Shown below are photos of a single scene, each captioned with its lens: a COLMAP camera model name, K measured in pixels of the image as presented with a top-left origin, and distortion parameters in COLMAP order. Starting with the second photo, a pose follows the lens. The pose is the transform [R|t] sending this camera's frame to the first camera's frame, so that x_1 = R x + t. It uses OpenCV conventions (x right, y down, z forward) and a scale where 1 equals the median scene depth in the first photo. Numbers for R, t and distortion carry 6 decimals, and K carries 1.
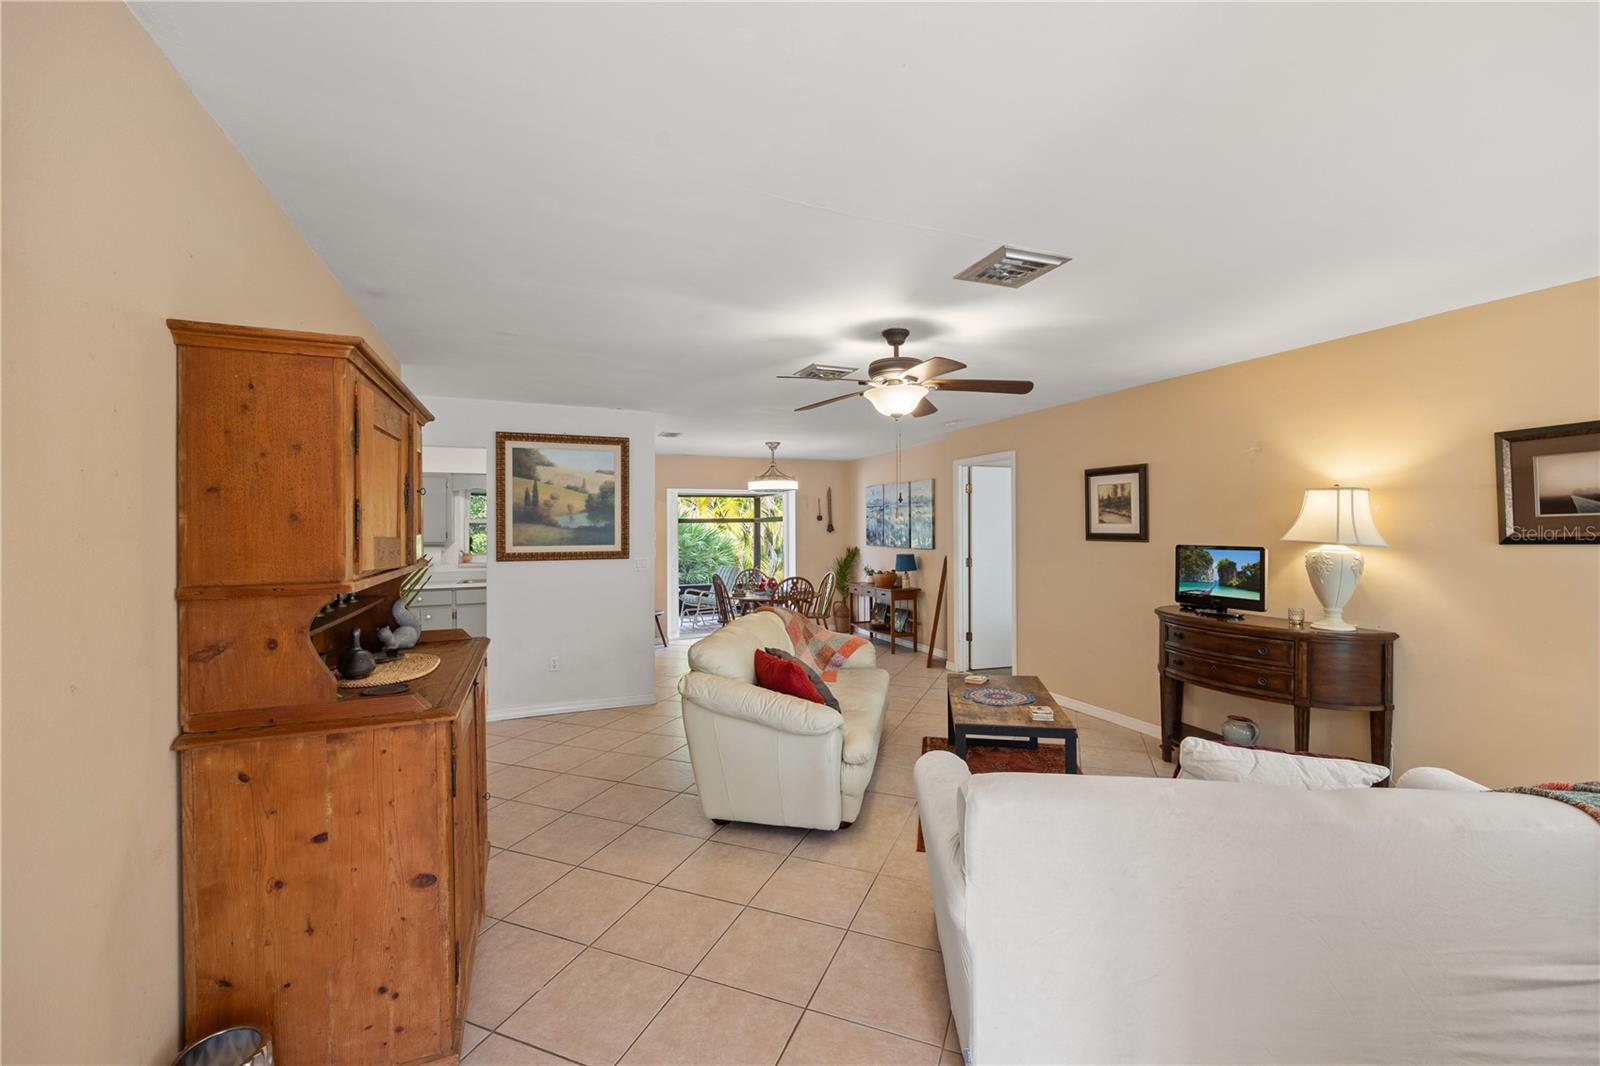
lens RADIAL K [[645.1, 0, 806.3], [0, 645.1, 528.1], [0, 0, 1]] dist [-0.009960, 0.000011]
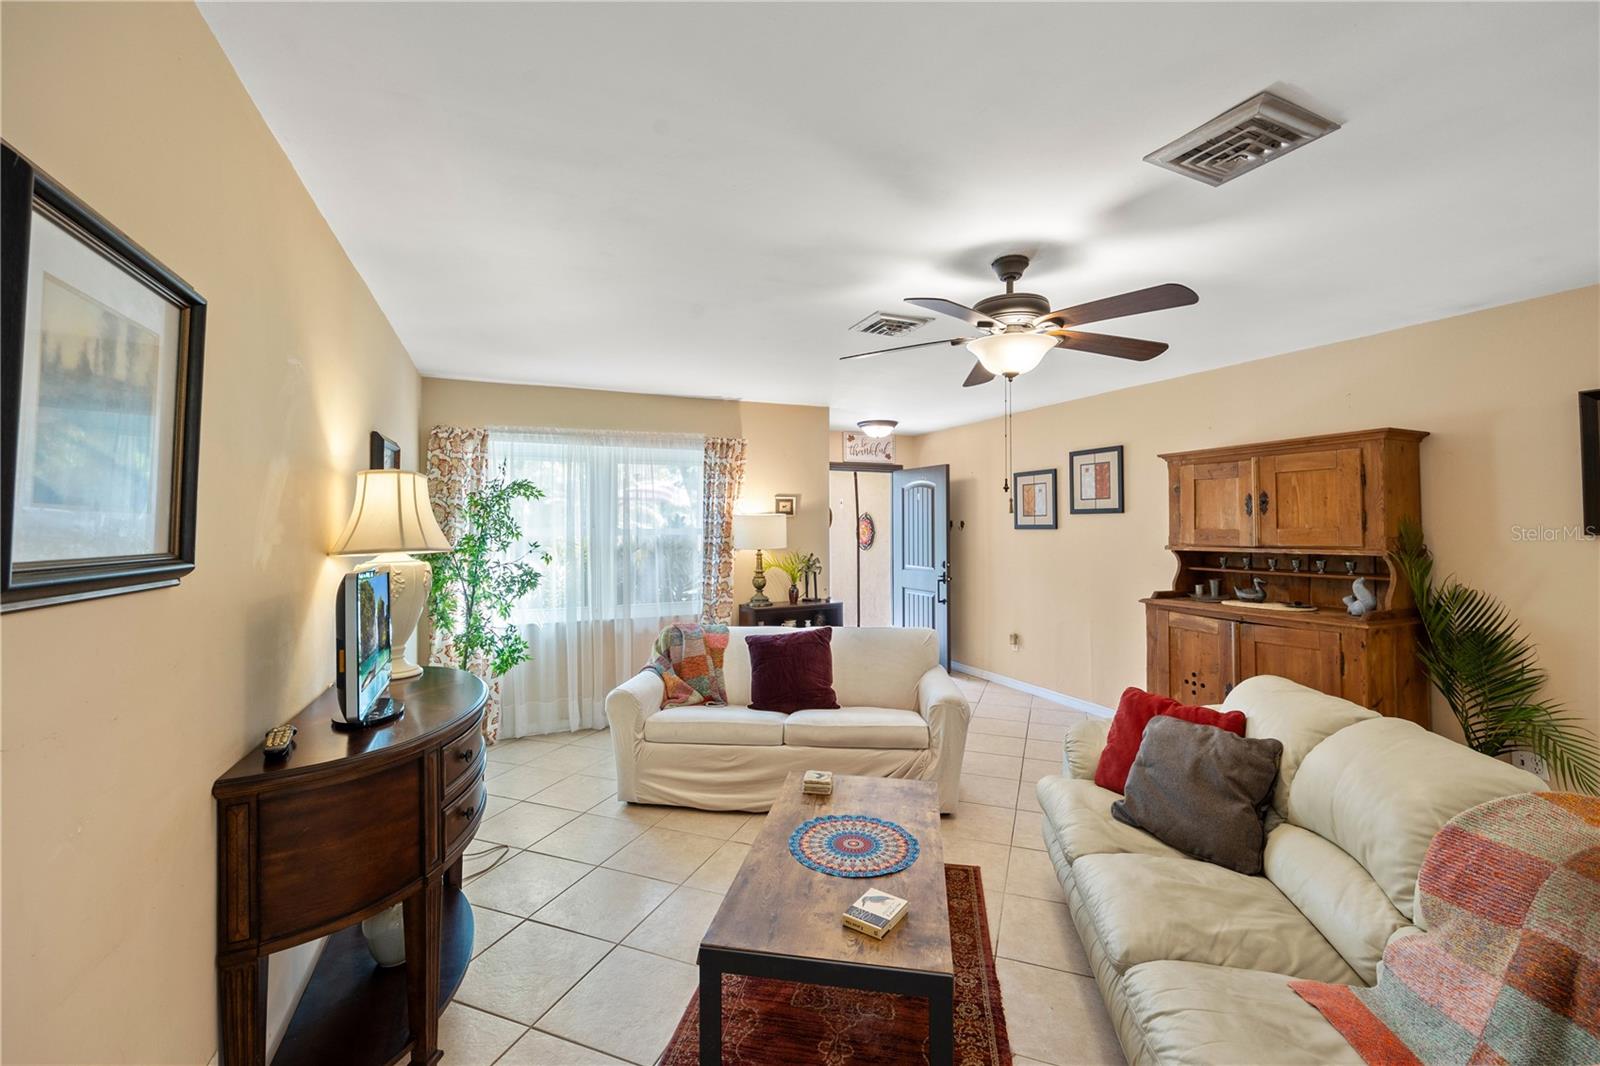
lens RADIAL K [[663.1, 0, 811.1], [0, 663.1, 519.5], [0, 0, 1]] dist [-0.000384, 0.000036]
pose [[-0.999694, 0.007071, -0.023684, 0.241818], [0.007366, 0.999896, -0.012374, -0.000323], [0.023594, -0.012544, -0.999643, 1.092715]]
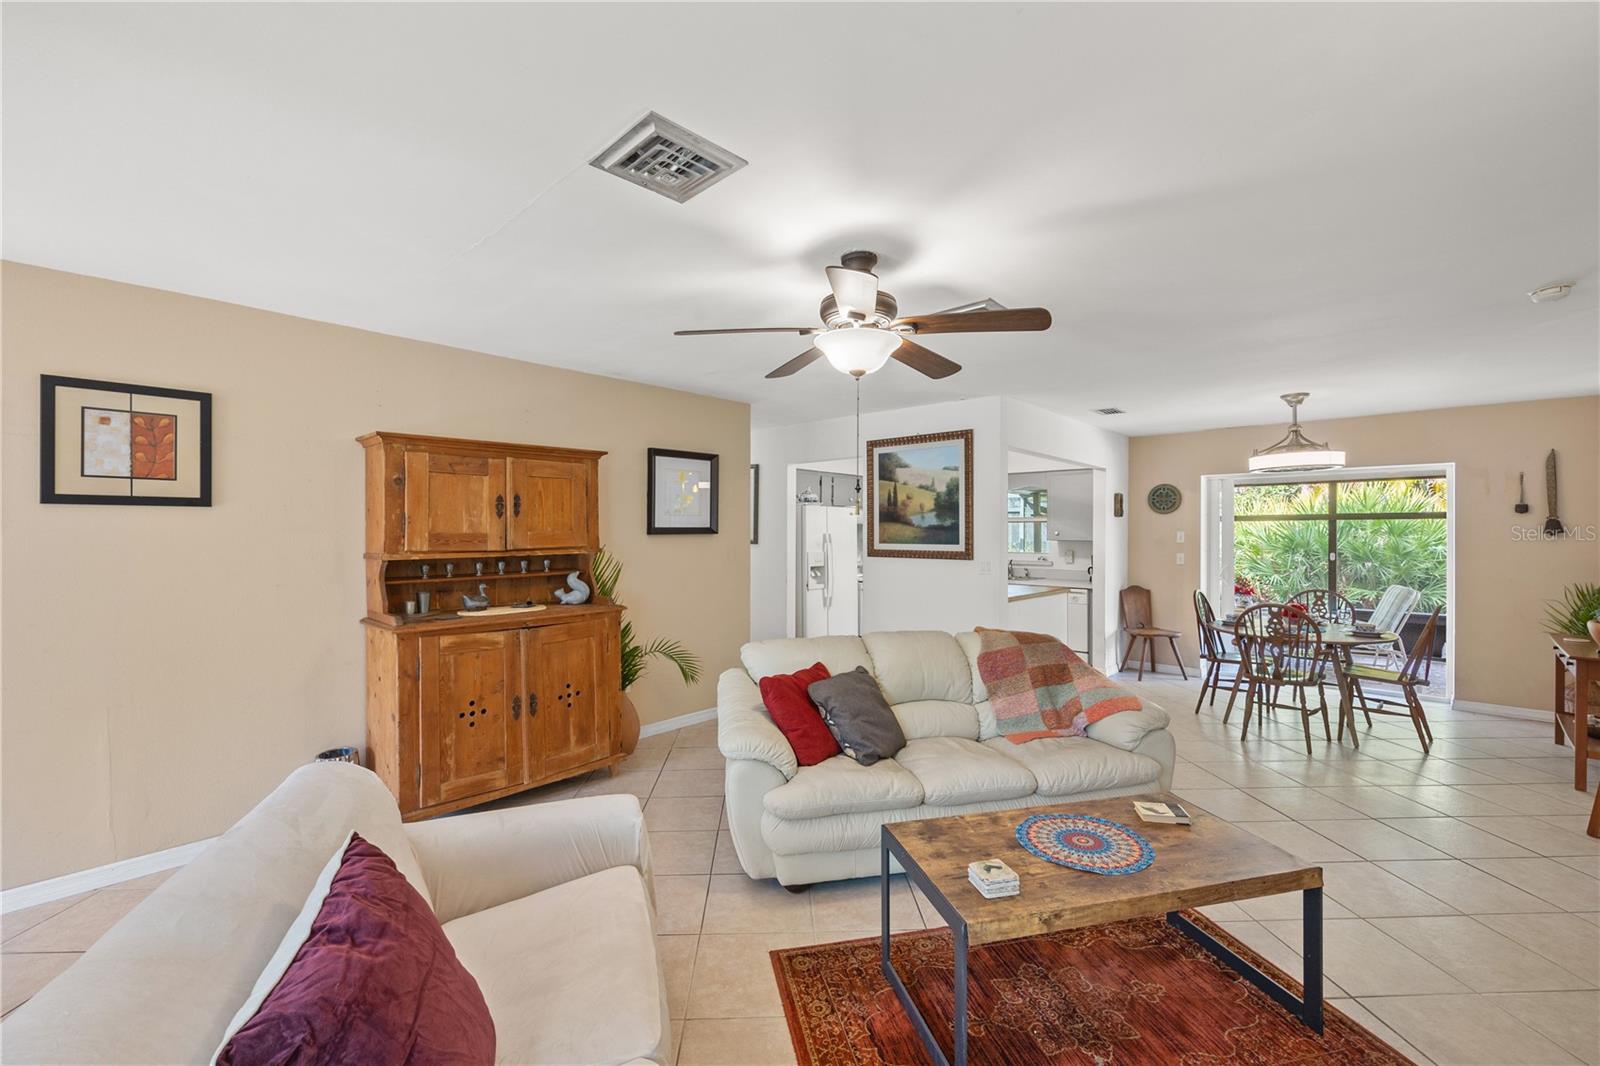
lens RADIAL K [[659.8, 0, 798.7], [0, 659.8, 529.7], [0, 0, 1]] dist [0.000005, 0.000273]
pose [[0.408884, 0.005021, -0.912572, 0.493854], [0.000004, 0.999985, 0.005503, -0.001351], [0.912586, -0.002254, 0.408878, 0.394883]]
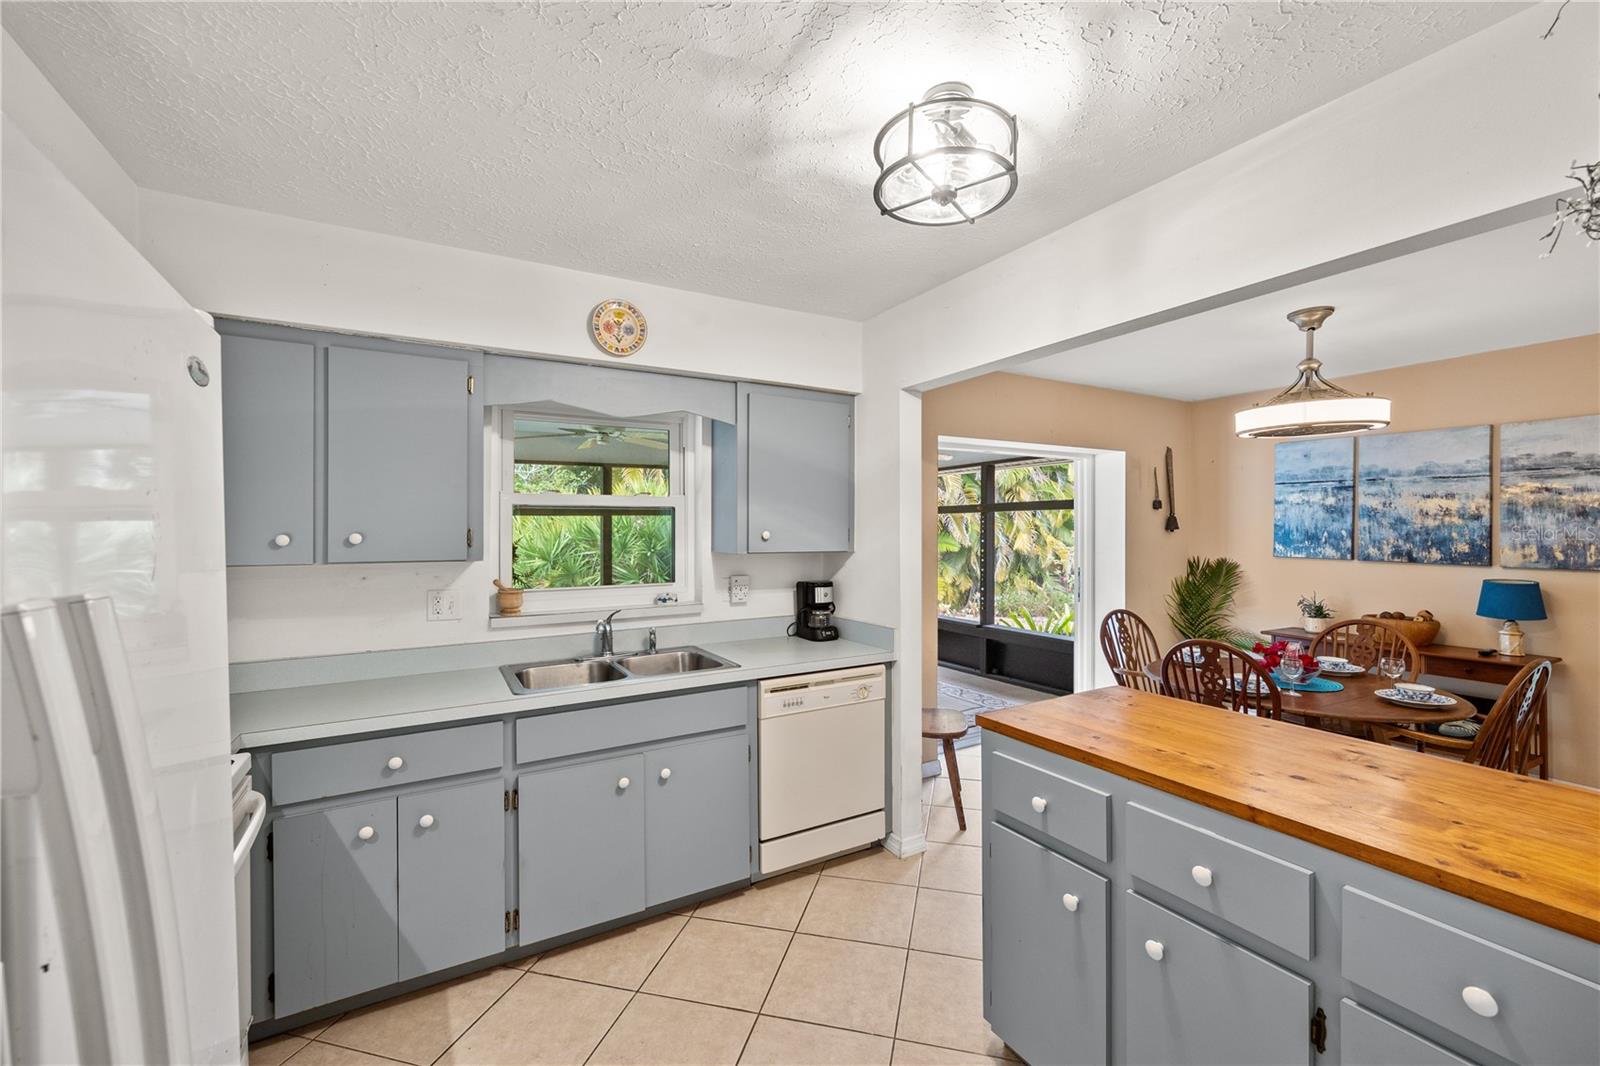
lens RADIAL K [[659.8, 0, 798.7], [0, 659.8, 529.7], [0, 0, 1]] dist [0.000005, 0.000273]
pose [[0.991601, 0.003300, 0.129294, -0.604057], [-0.004210, 0.999968, 0.006766, 0.004764], [-0.129267, -0.007253, 0.991583, 0.894839]]
